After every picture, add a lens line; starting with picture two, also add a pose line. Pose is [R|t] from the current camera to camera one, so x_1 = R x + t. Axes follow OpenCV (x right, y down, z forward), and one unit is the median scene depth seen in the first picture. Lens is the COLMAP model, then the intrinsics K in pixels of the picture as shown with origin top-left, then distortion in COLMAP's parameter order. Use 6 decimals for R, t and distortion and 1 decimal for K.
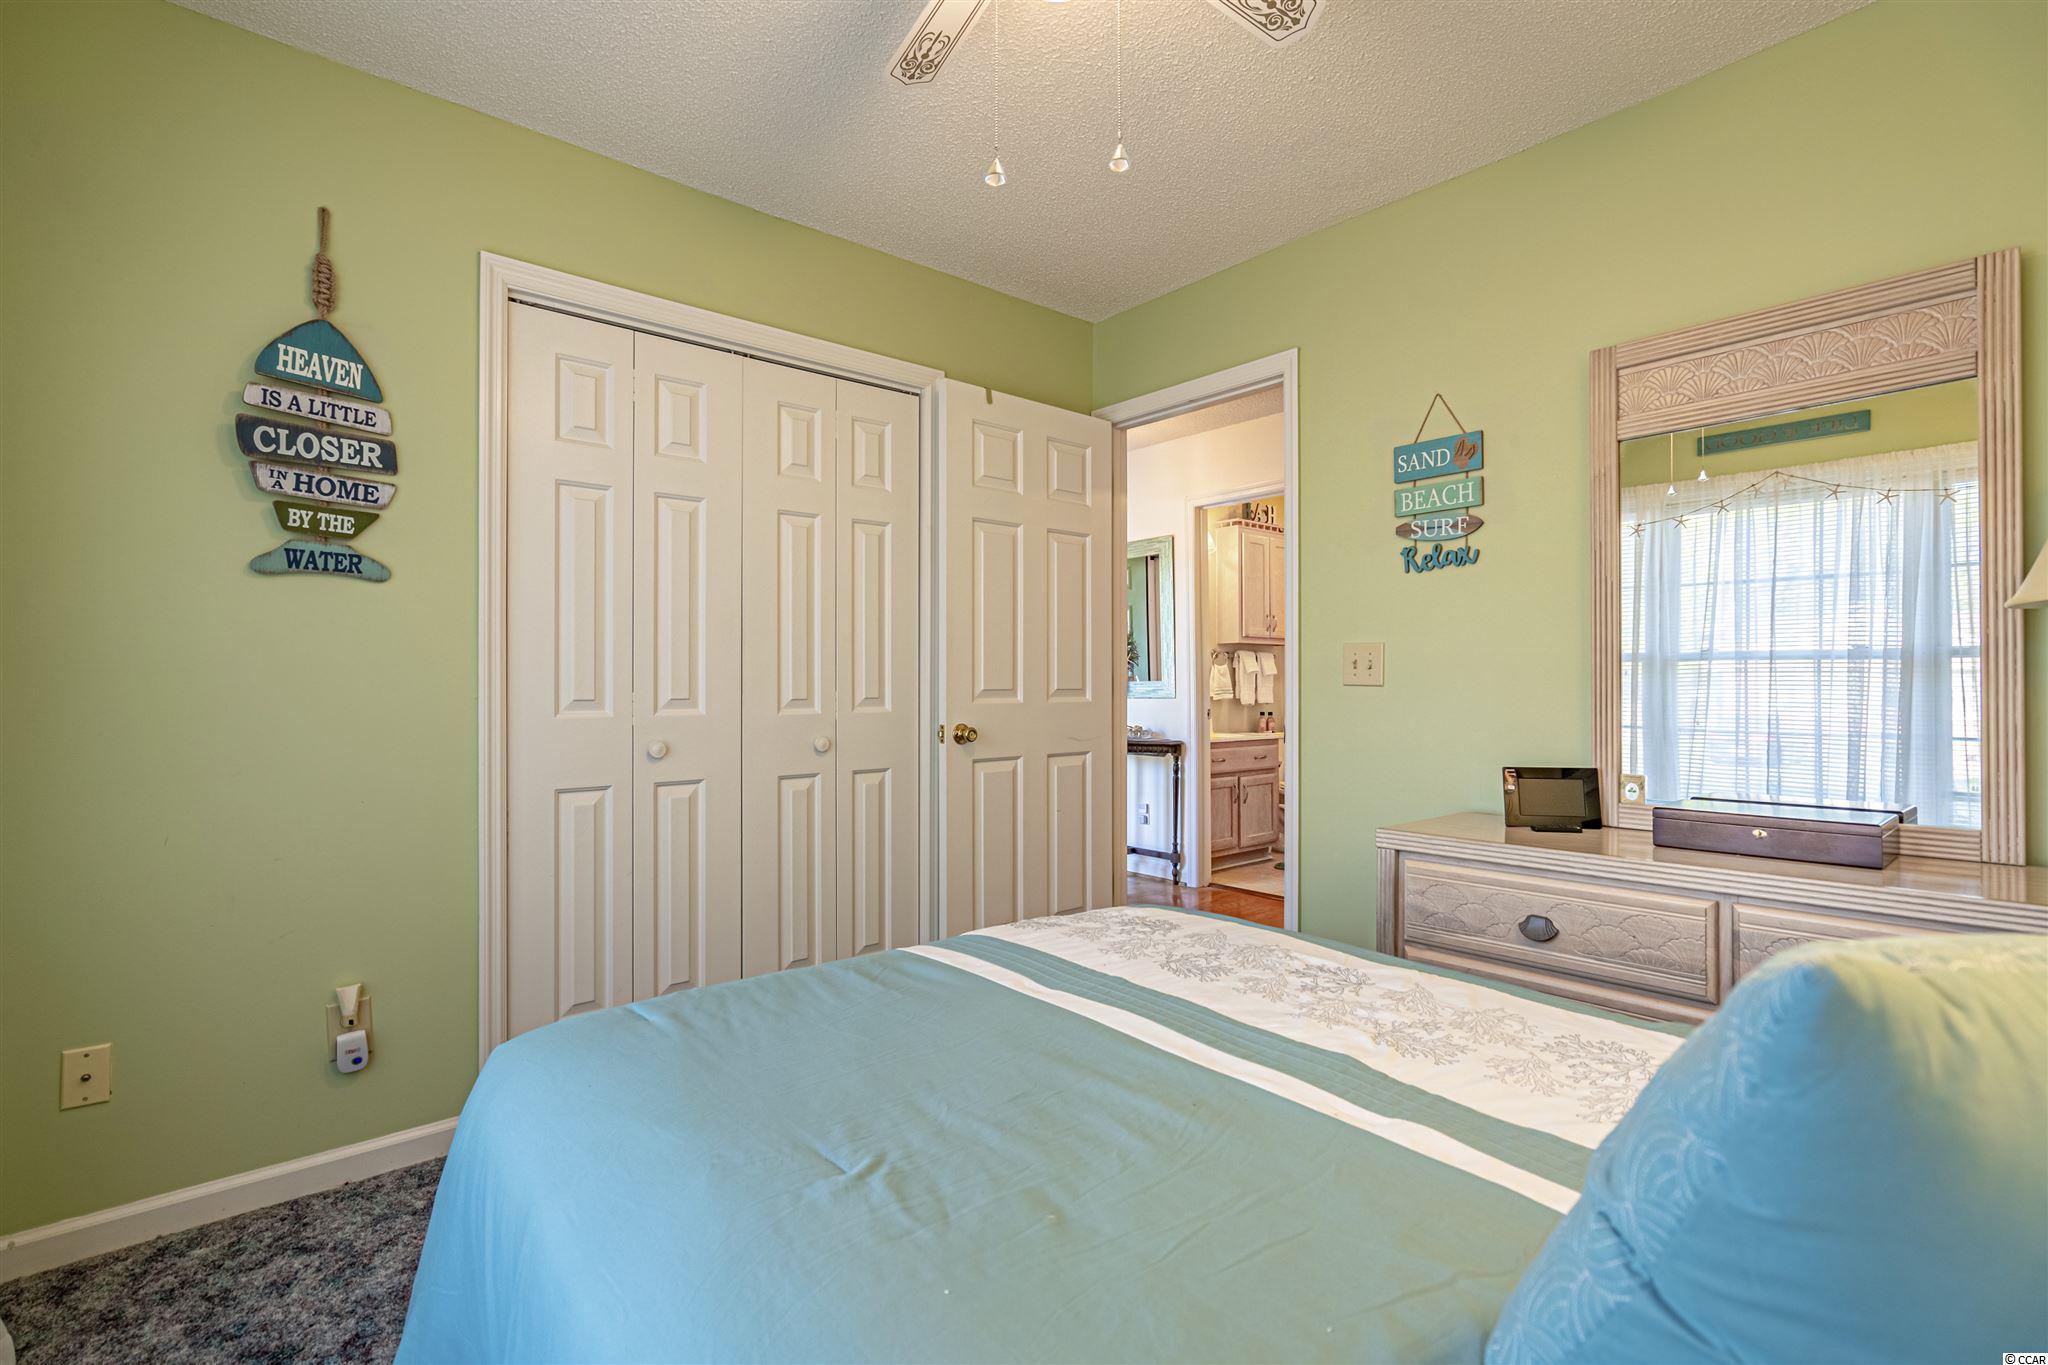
lens RADIAL K [[923.5, 0, 1015.9], [0, 923.5, 675.2], [0, 0, 1]] dist [-0.012847, 0.000651]
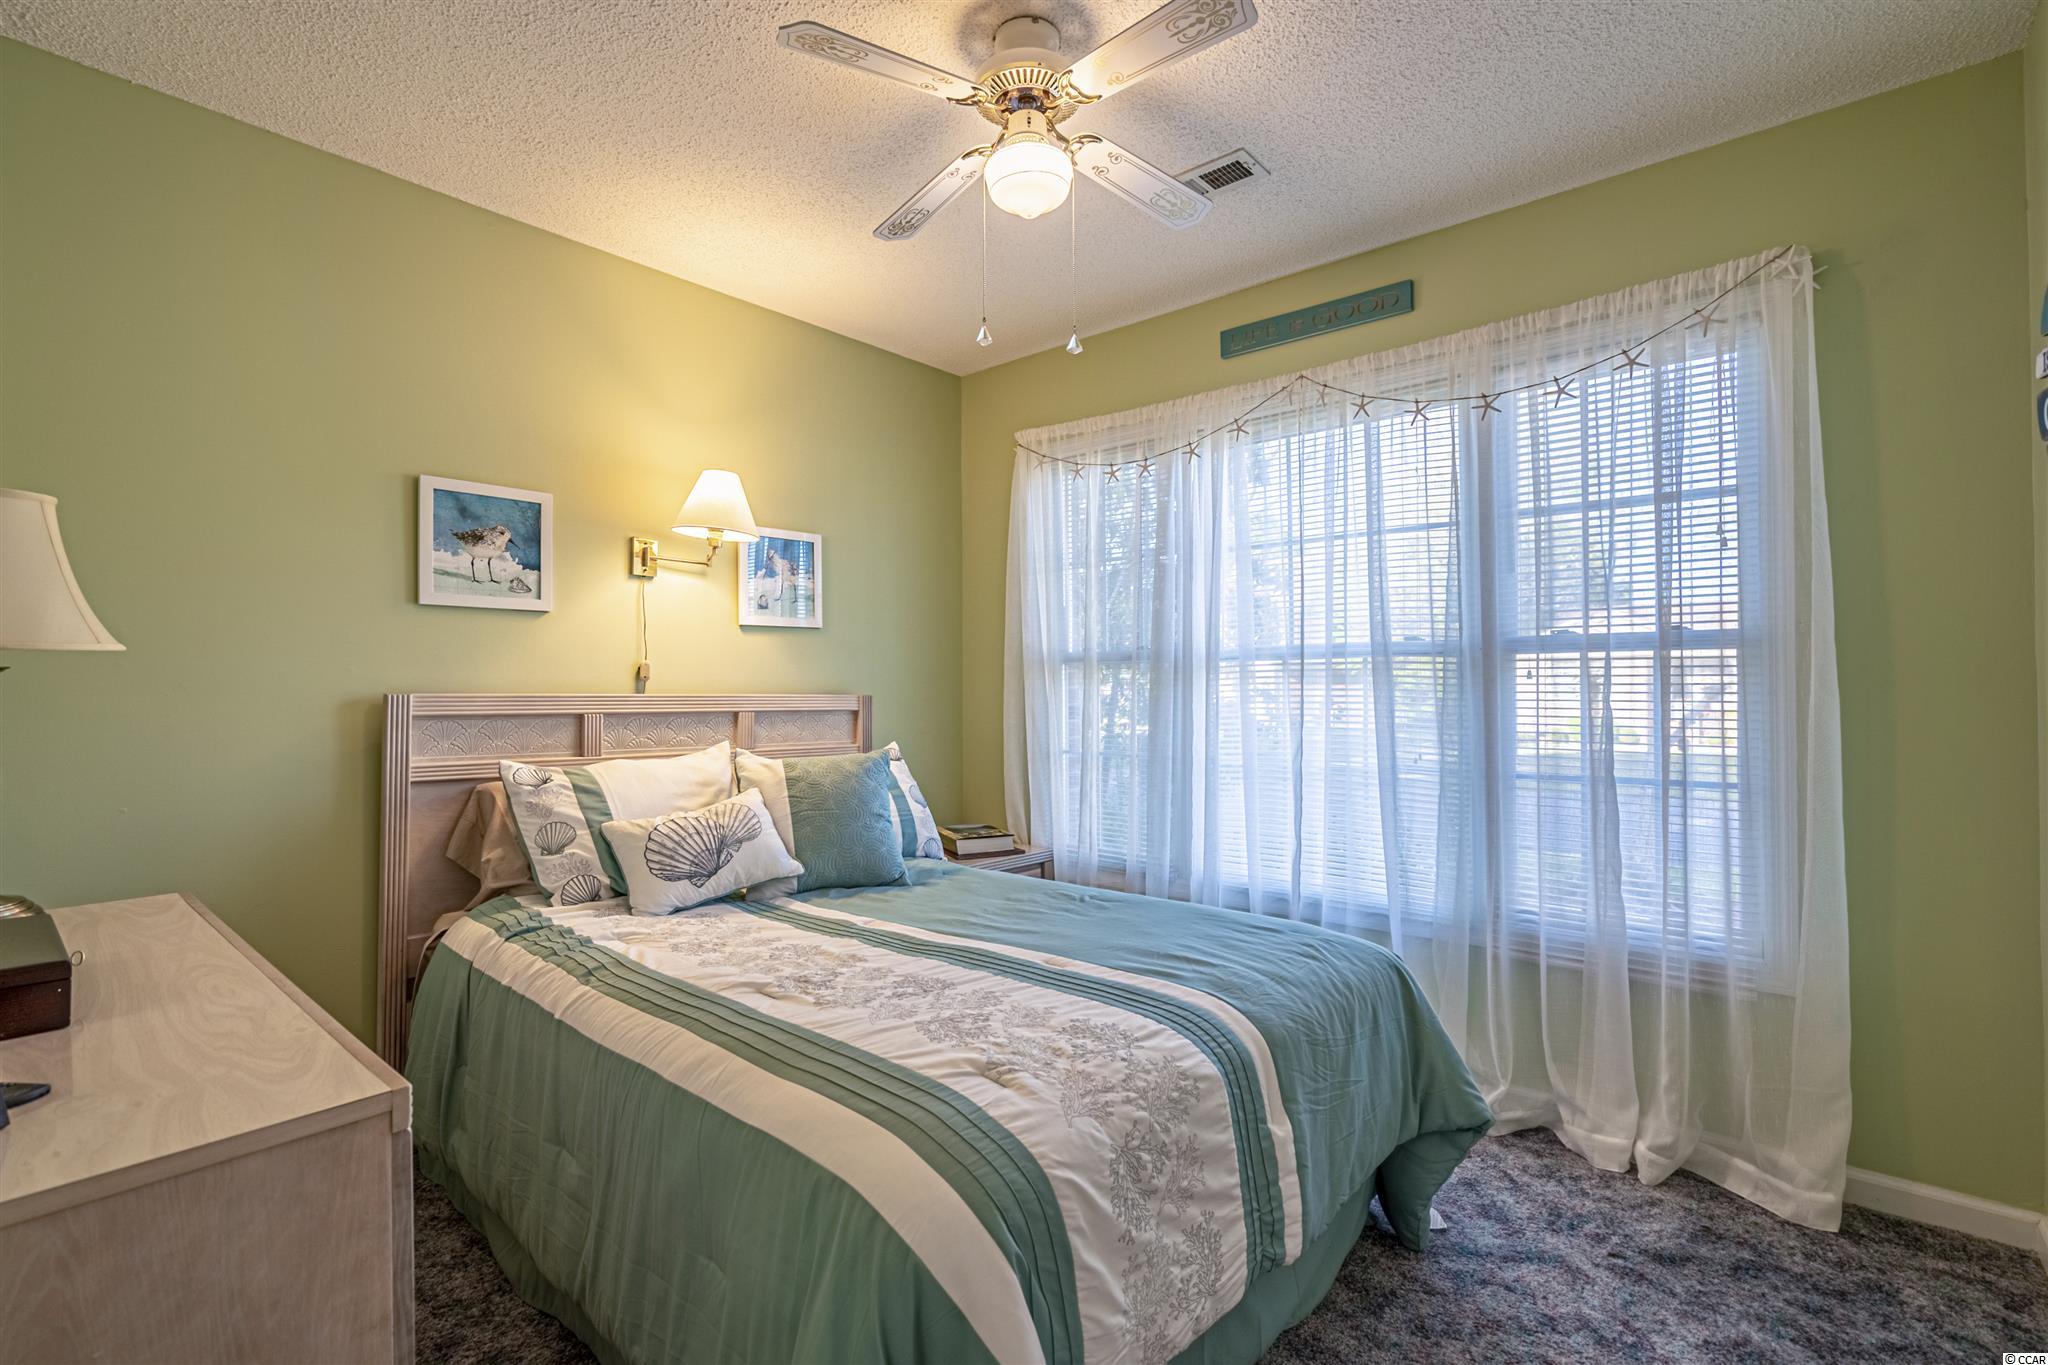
lens RADIAL K [[923.5, 0, 1015.9], [0, 923.5, 675.2], [0, 0, 1]] dist [-0.012847, 0.000651]
pose [[-0.986272, 0.005431, -0.165042, 0.155307], [0.006838, 0.999945, -0.007961, -0.021926], [0.164990, -0.008980, -0.986254, 1.251312]]
